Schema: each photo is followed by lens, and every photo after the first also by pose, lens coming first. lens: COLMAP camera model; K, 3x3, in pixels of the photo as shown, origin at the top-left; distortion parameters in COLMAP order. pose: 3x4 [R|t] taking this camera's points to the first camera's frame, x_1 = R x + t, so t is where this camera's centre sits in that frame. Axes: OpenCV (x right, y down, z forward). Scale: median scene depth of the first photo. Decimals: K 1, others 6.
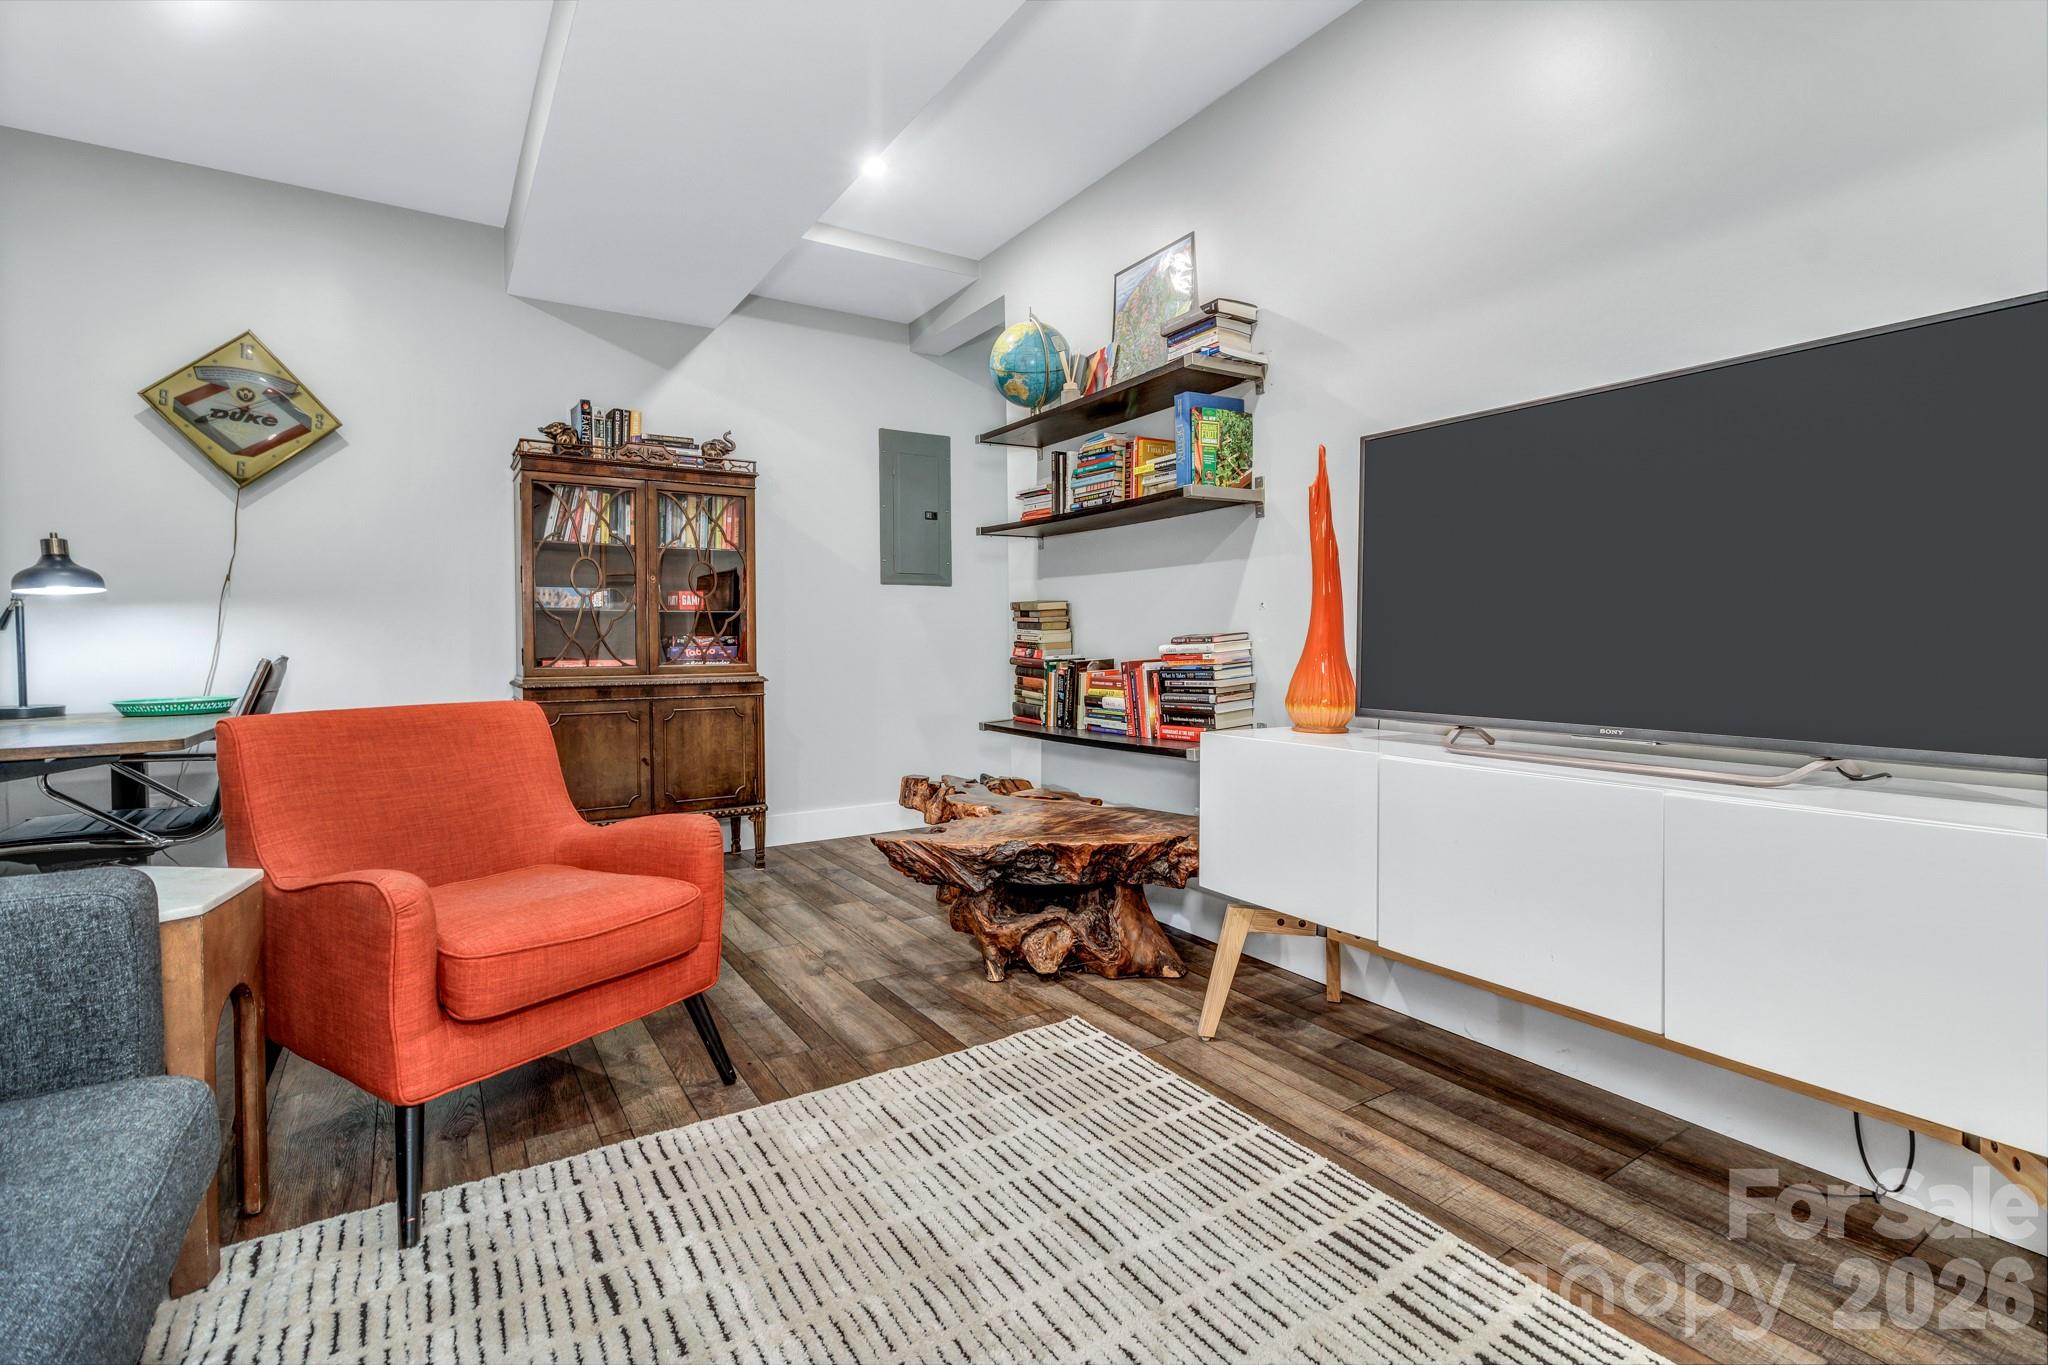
lens RADIAL K [[940.9, 0, 1029.9], [0, 940.9, 658.8], [0, 0, 1]] dist [0.000462, 0.000413]
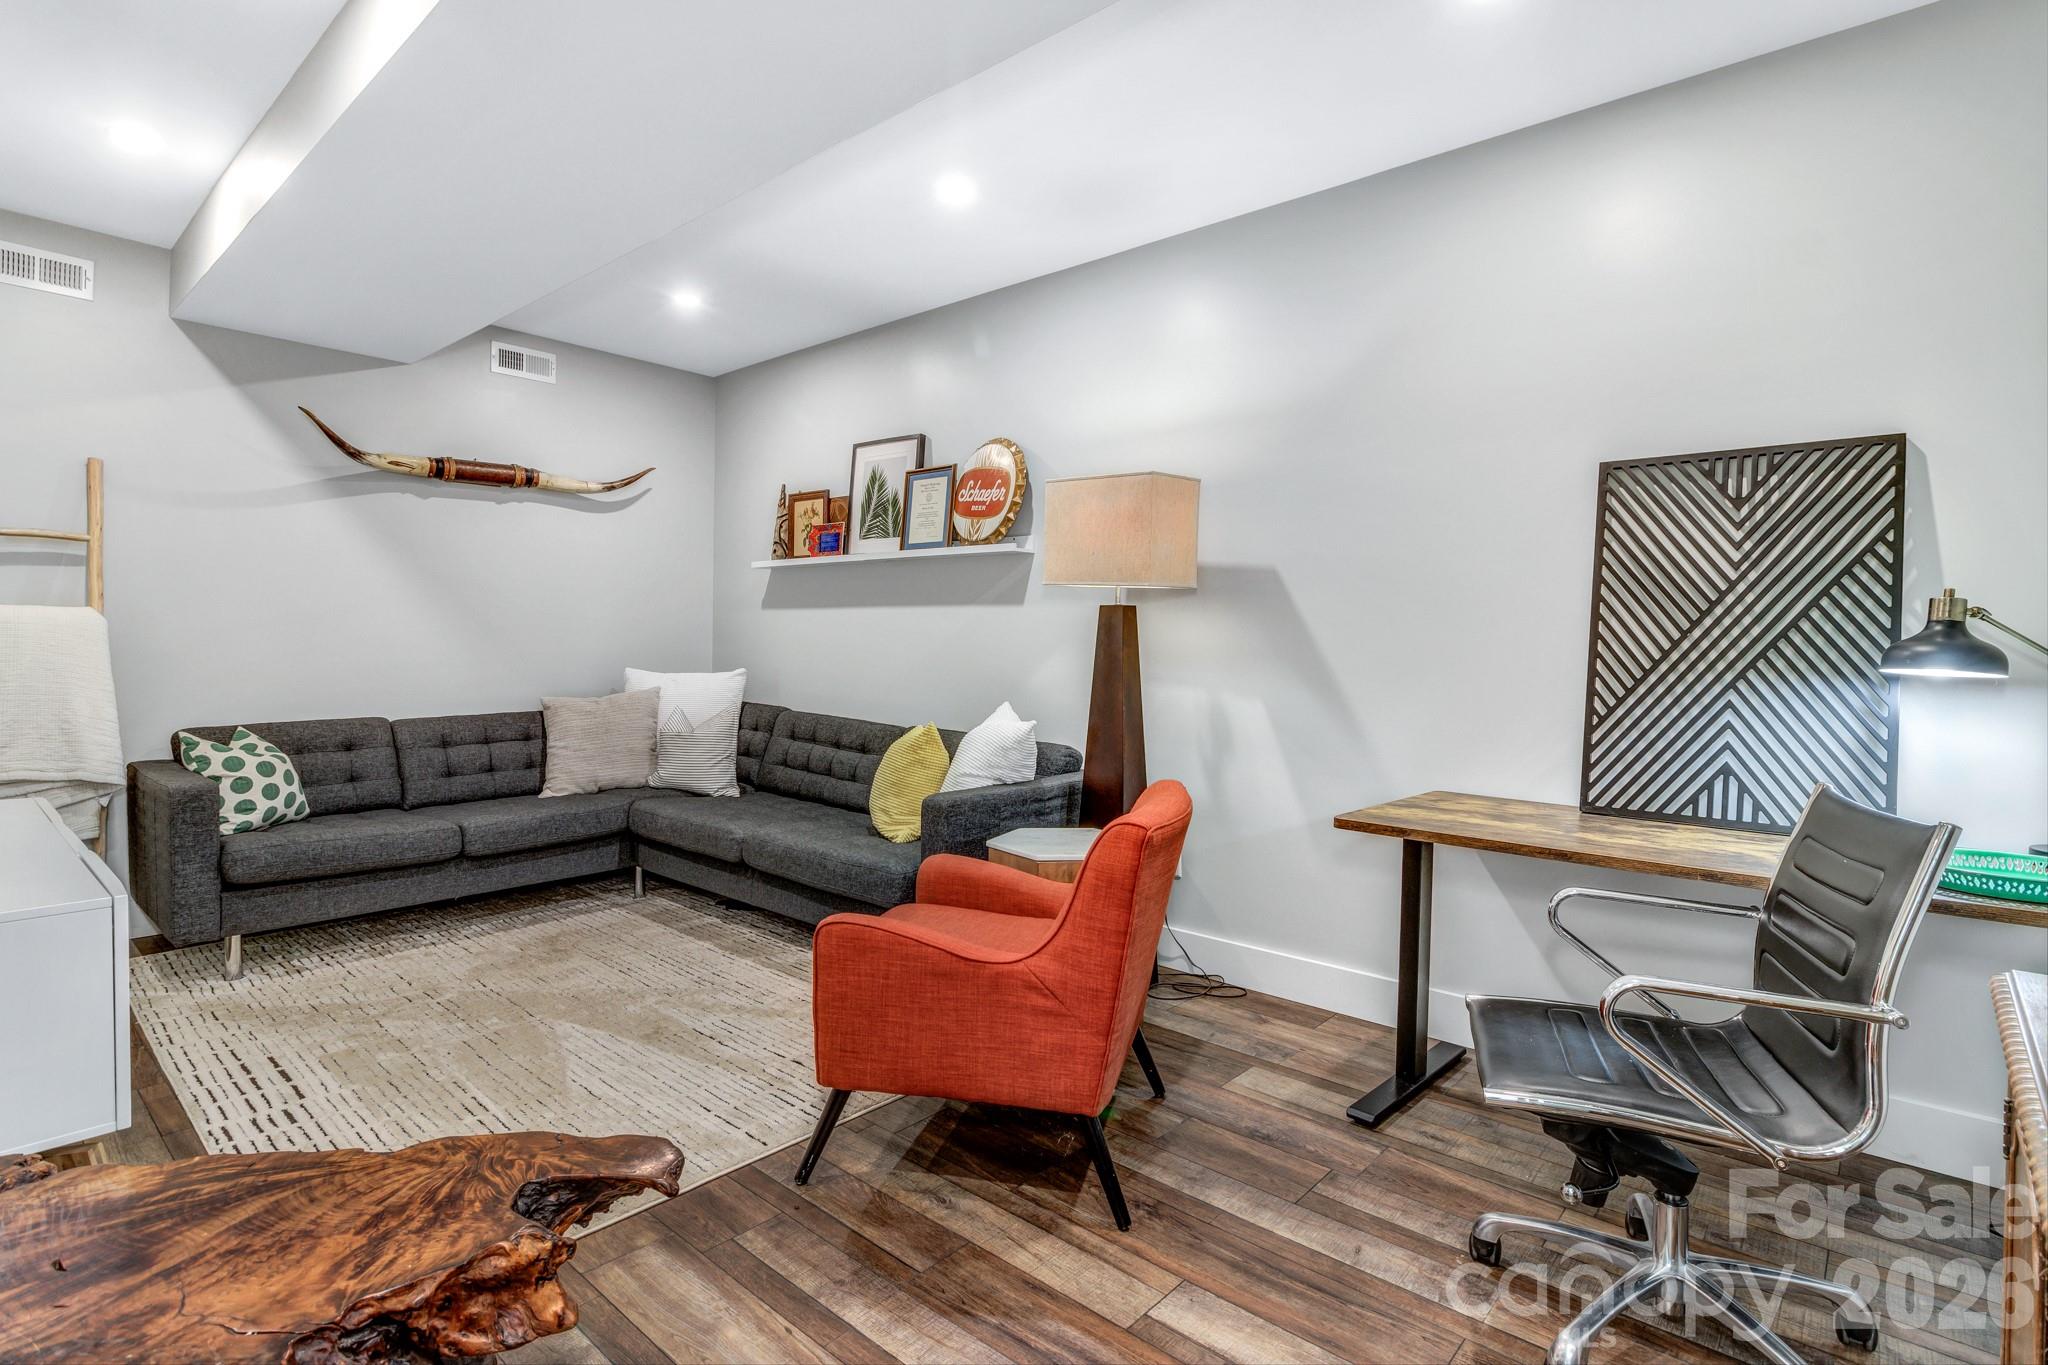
lens RADIAL K [[973.9, 0, 1026.7], [0, 973.9, 659.4], [0, 0, 1]] dist [0.003013, -0.008427]
pose [[-0.960350, 0.019565, -0.278109, -0.152507], [0.005172, 0.998613, 0.052390, -0.096510], [0.278749, 0.048875, -0.959120, 1.167330]]
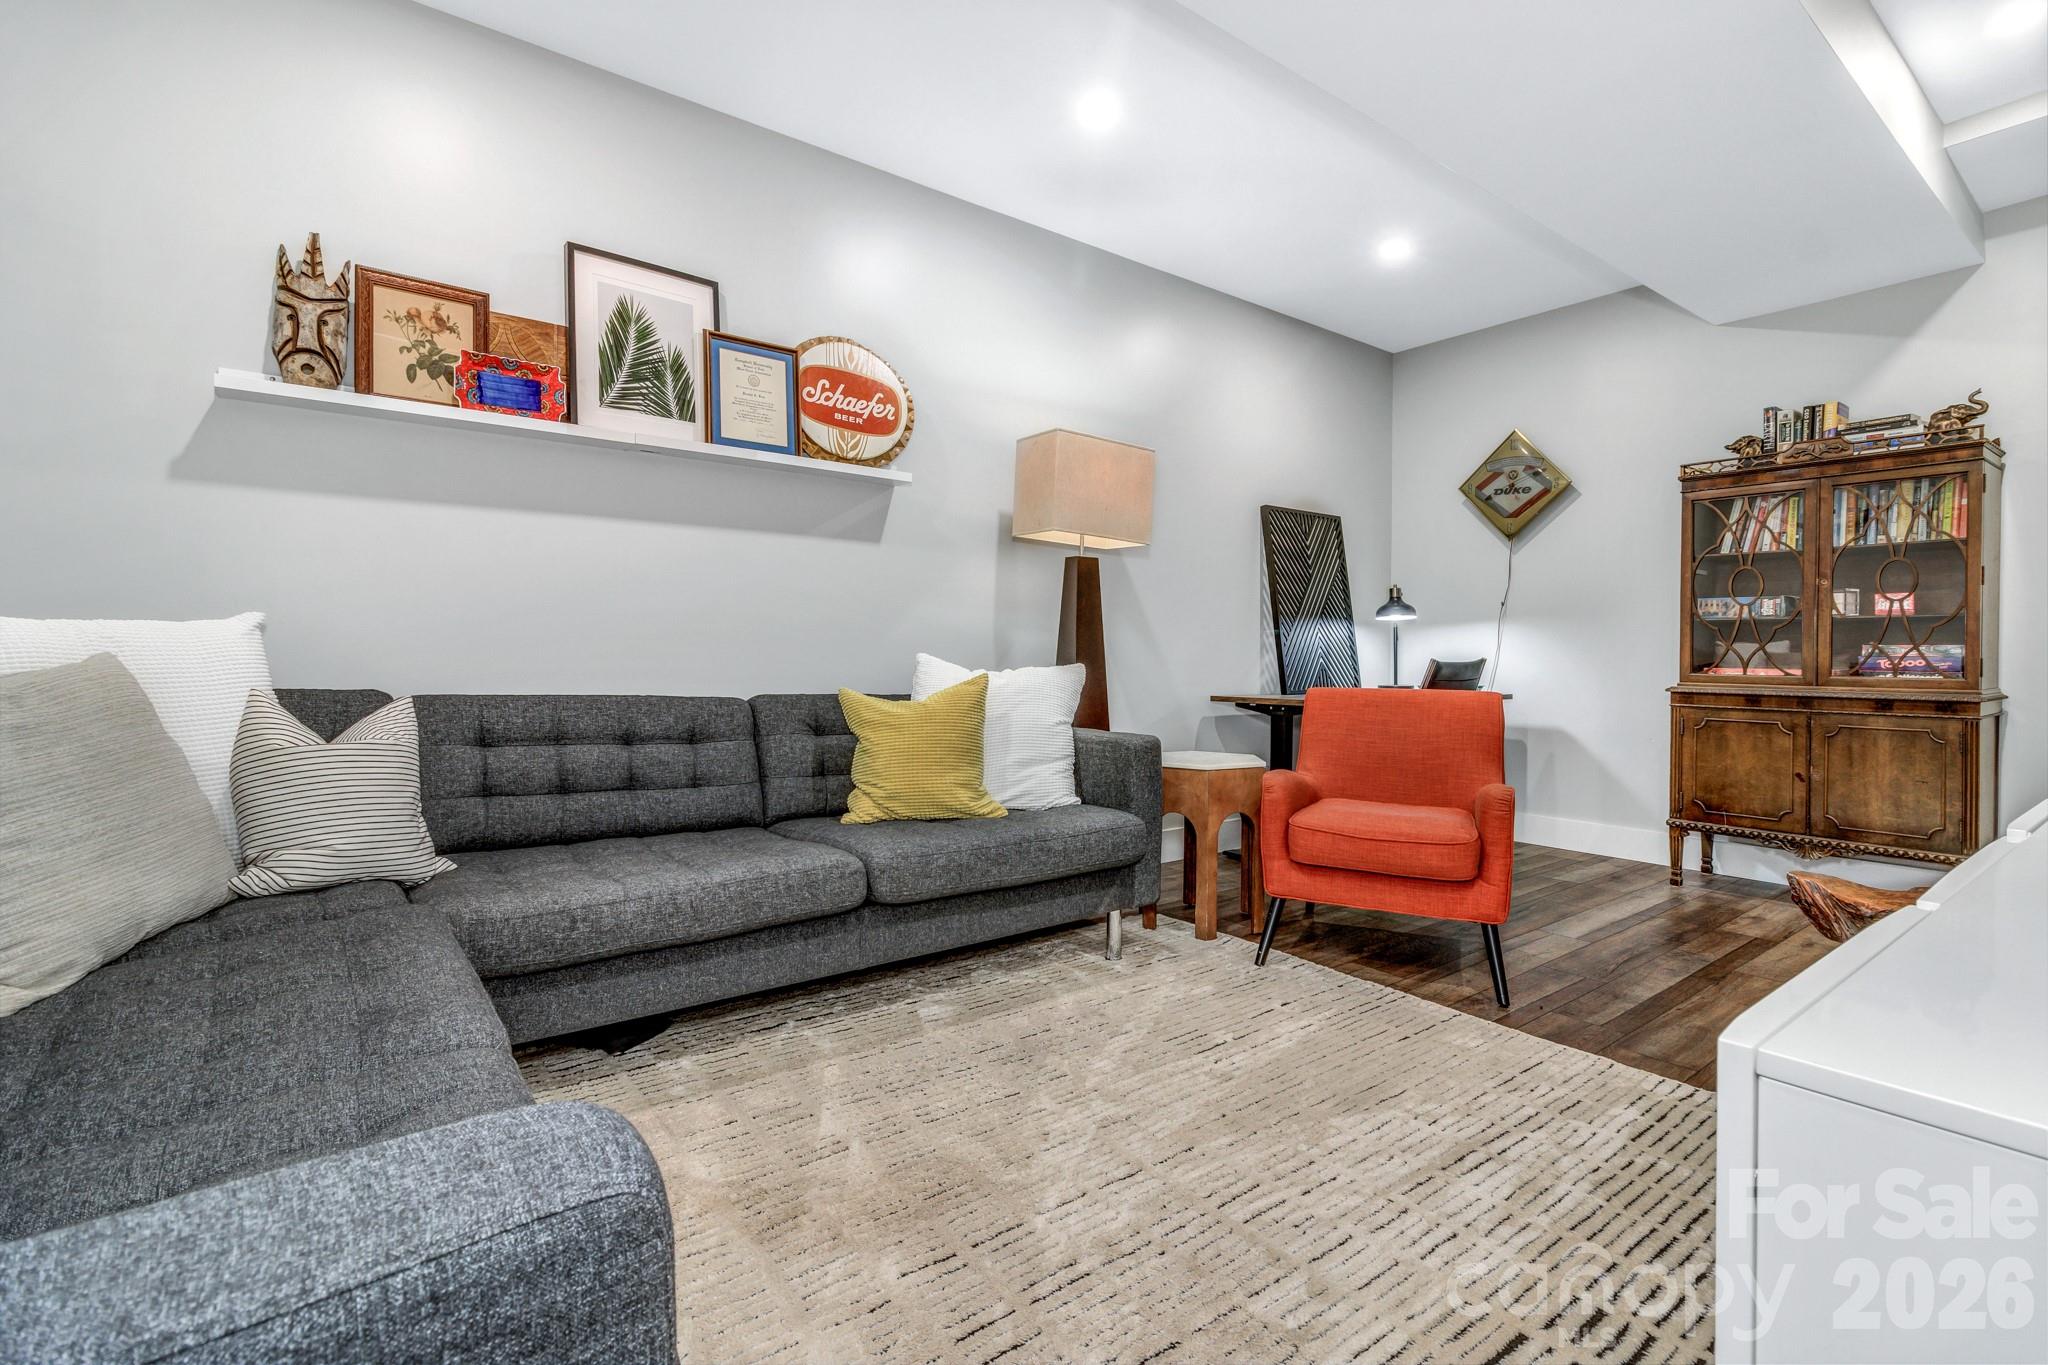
lens RADIAL K [[940.9, 0, 1029.9], [0, 940.9, 658.8], [0, 0, 1]] dist [0.000462, 0.000413]
pose [[0.075027, 0.015221, -0.997065, 0.489310], [-0.026036, 0.999573, 0.013300, -0.002316], [0.996842, 0.024962, 0.075392, 0.157943]]
